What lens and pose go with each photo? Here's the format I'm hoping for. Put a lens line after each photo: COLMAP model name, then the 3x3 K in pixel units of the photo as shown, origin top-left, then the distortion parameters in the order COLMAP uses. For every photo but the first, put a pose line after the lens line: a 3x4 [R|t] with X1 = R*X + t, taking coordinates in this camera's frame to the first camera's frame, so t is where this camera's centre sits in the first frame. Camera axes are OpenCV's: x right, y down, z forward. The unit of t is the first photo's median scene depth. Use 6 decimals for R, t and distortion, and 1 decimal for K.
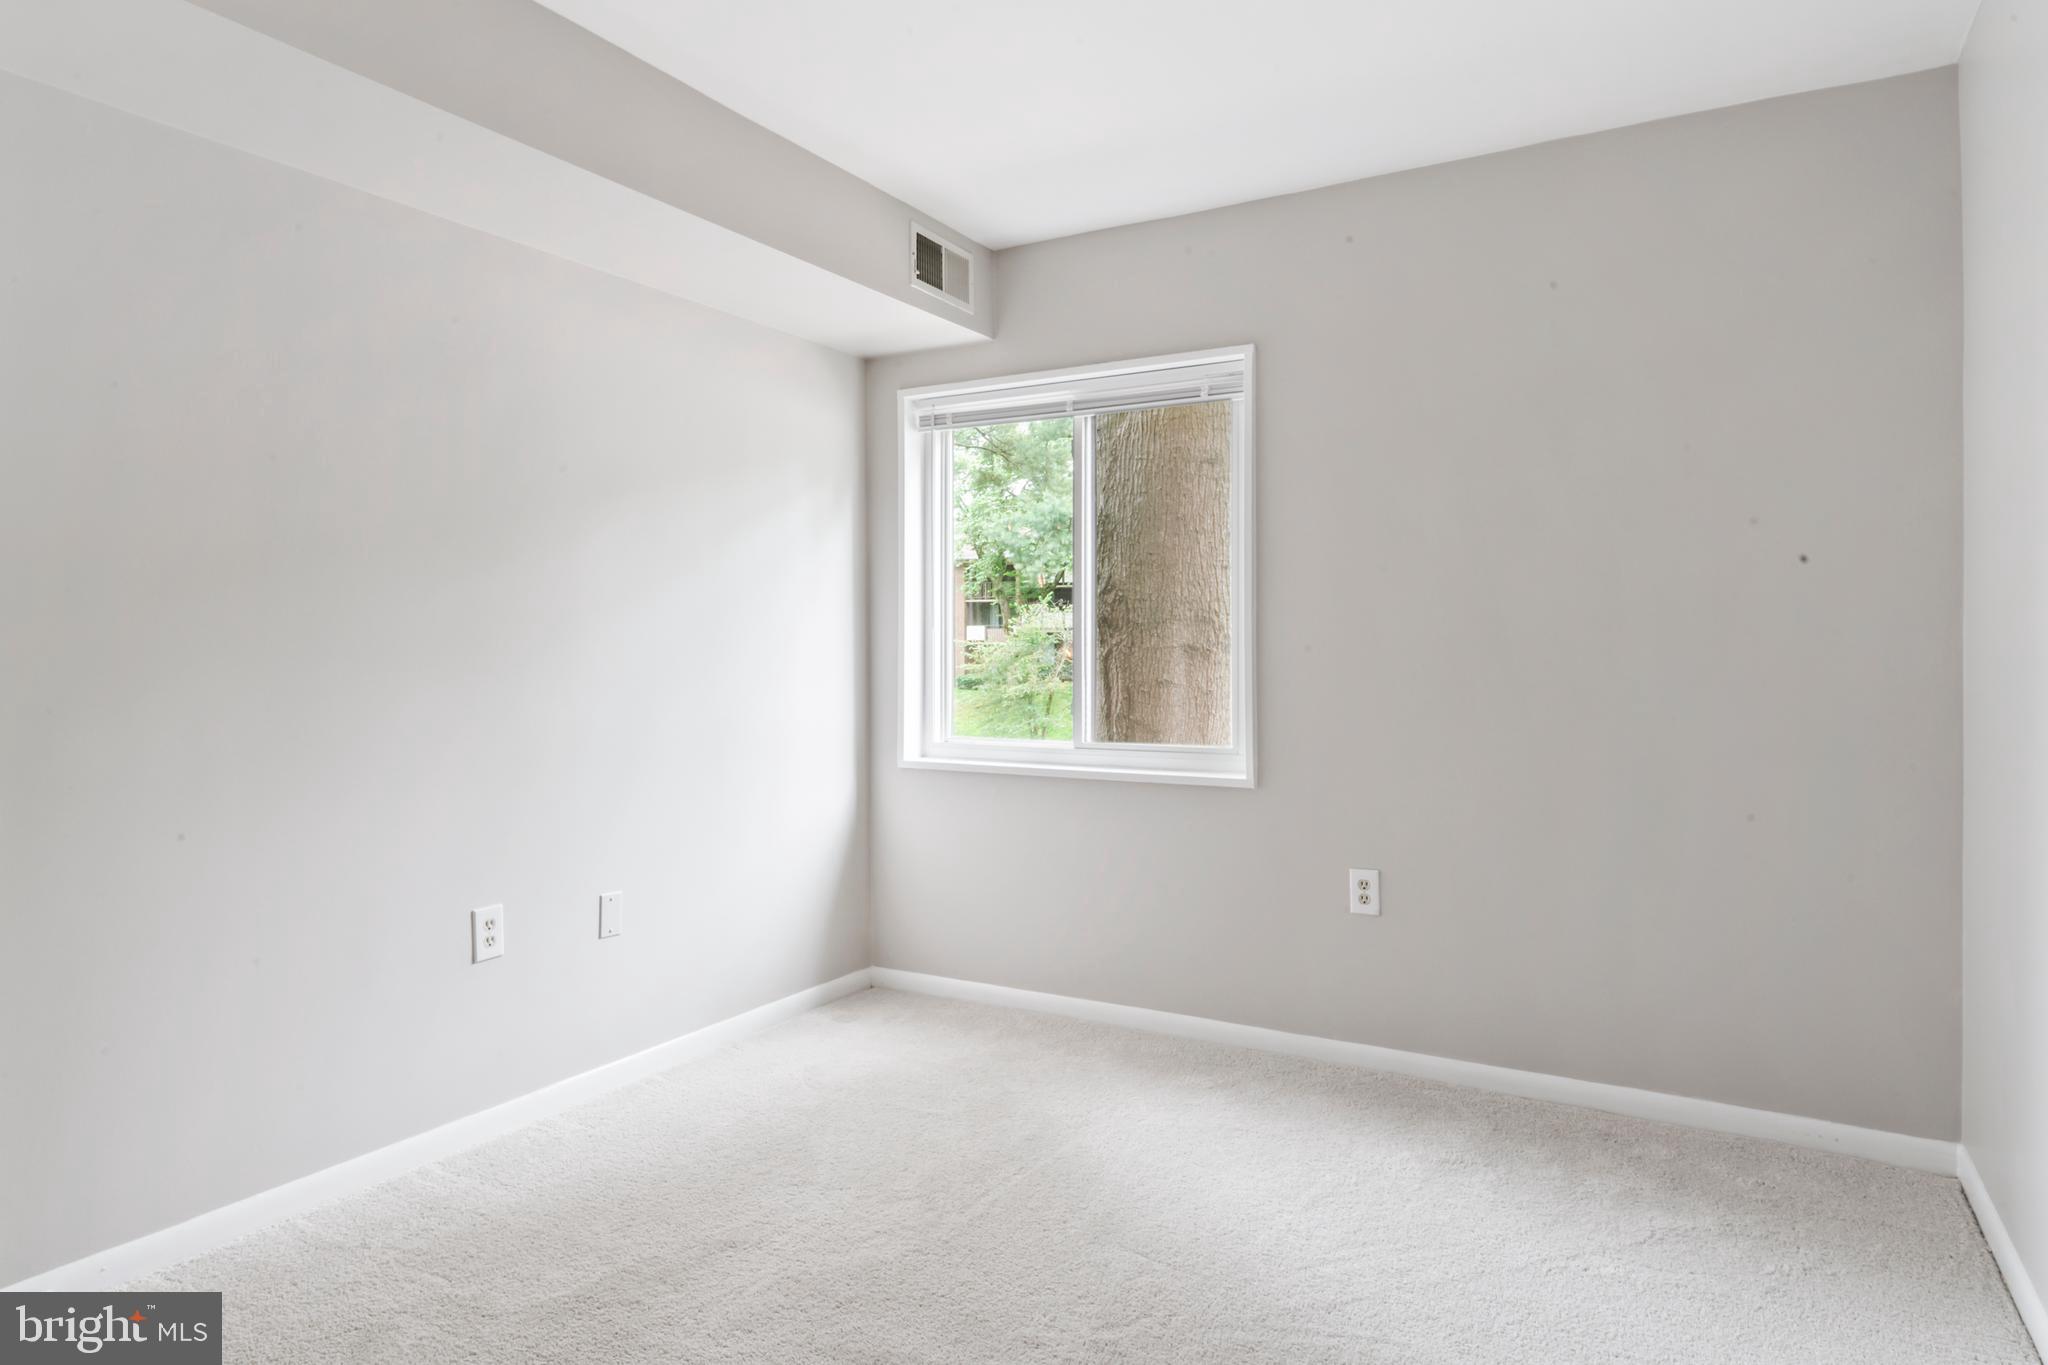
lens RADIAL K [[1243.5, 0, 1022.9], [0, 1243.5, 666.1], [0, 0, 1]] dist [0.002296, 0.000471]
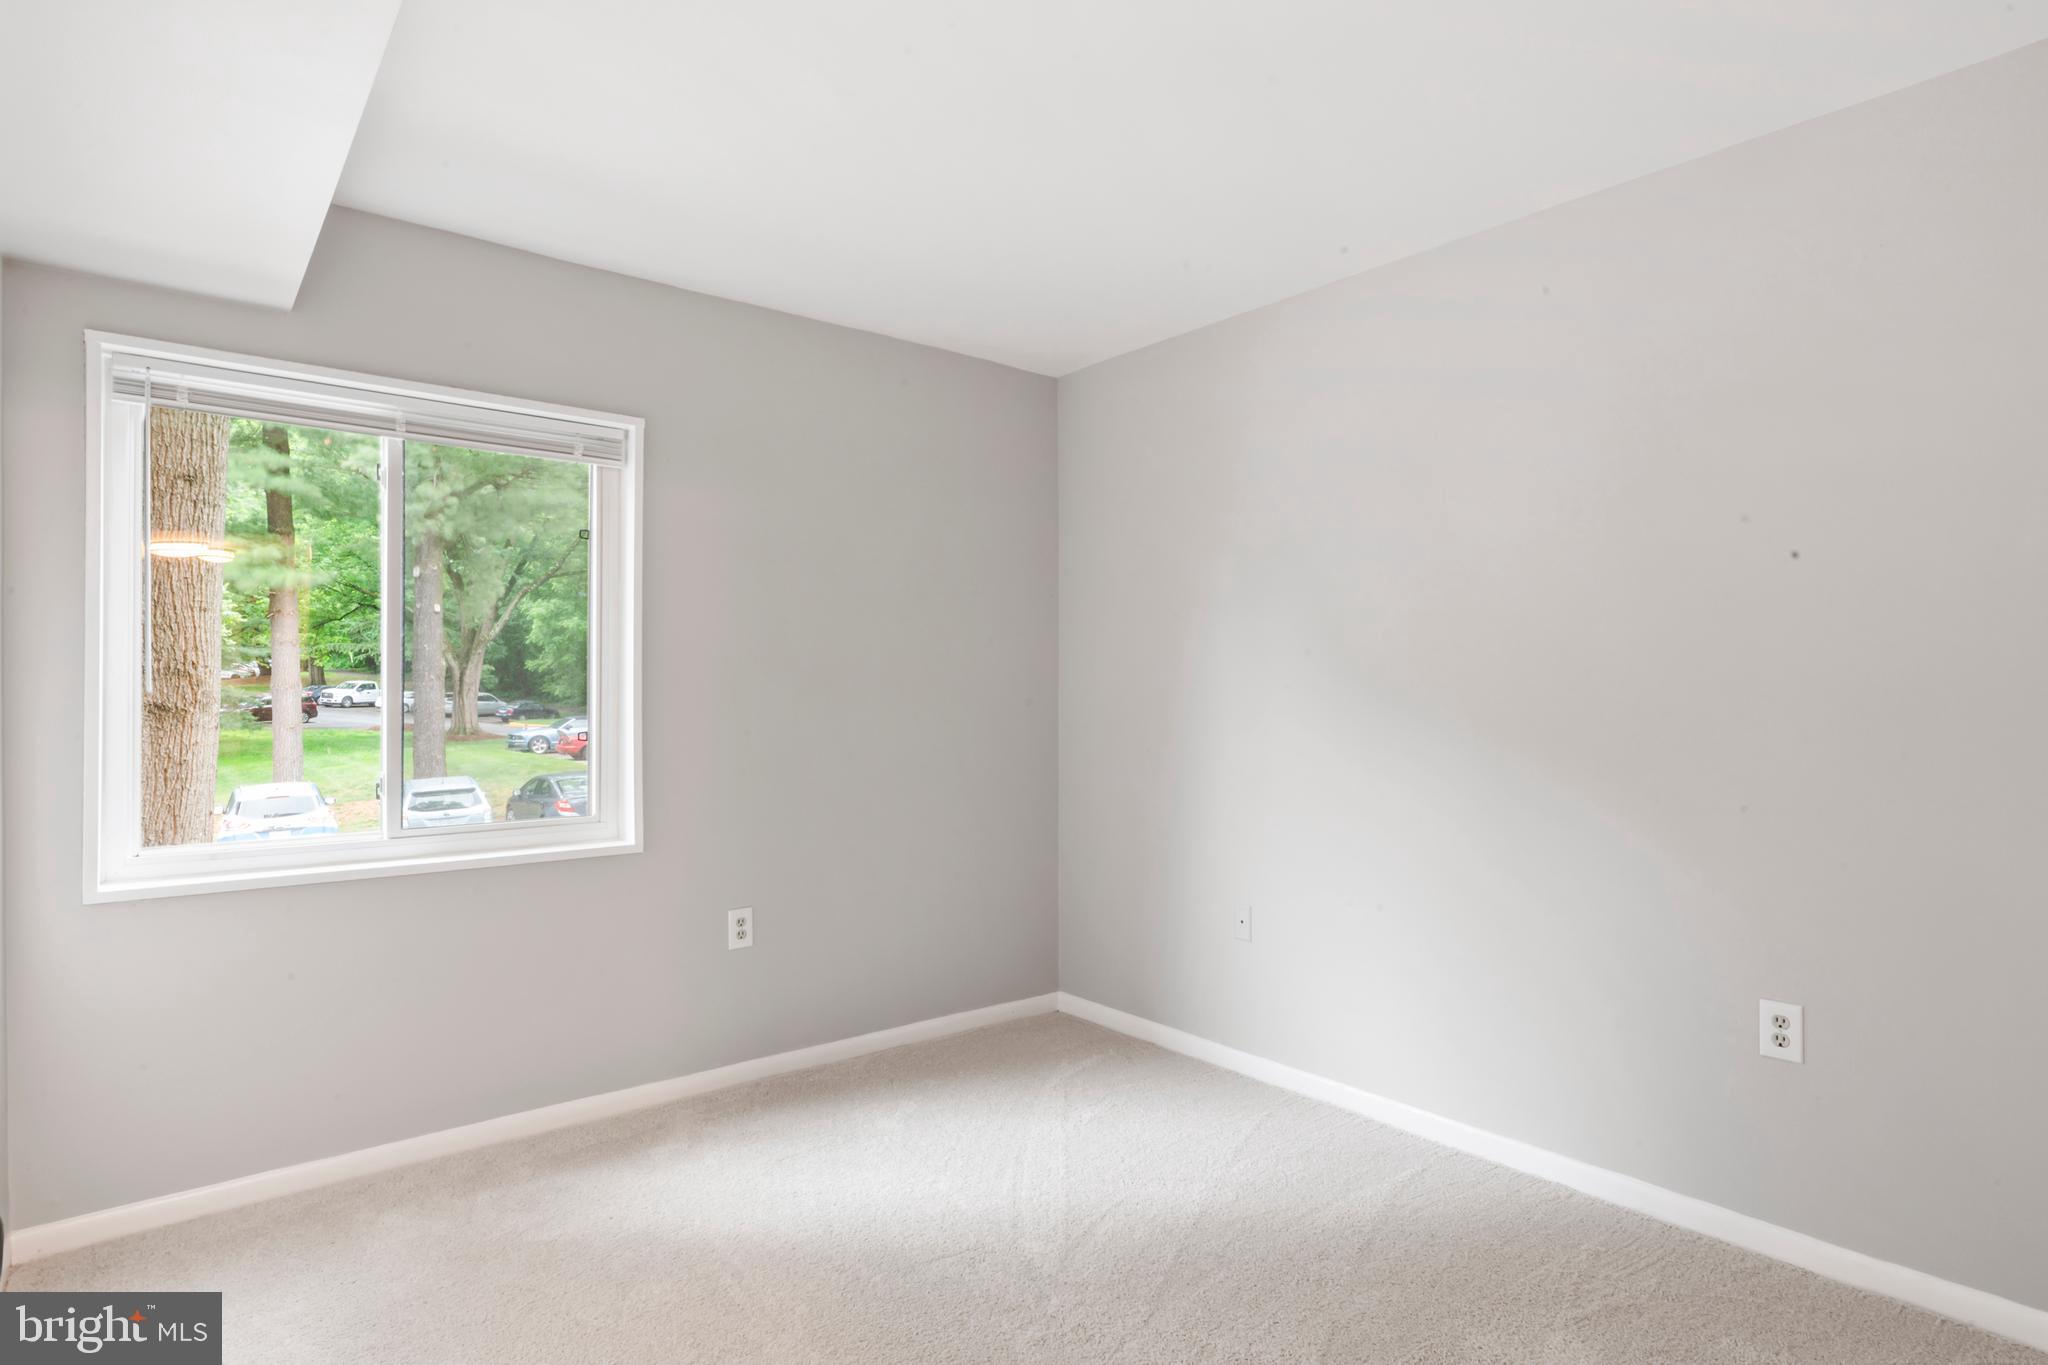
lens RADIAL K [[1095.3, 0, 1025.6], [0, 1095.3, 689.9], [0, 0, 1]] dist [0.001039, 0.000591]
pose [[0.339944, 0.001490, 0.940444, -0.483650], [0.011002, 0.999924, -0.005562, -0.023013], [-0.940381, 0.012237, 0.339902, 0.345366]]
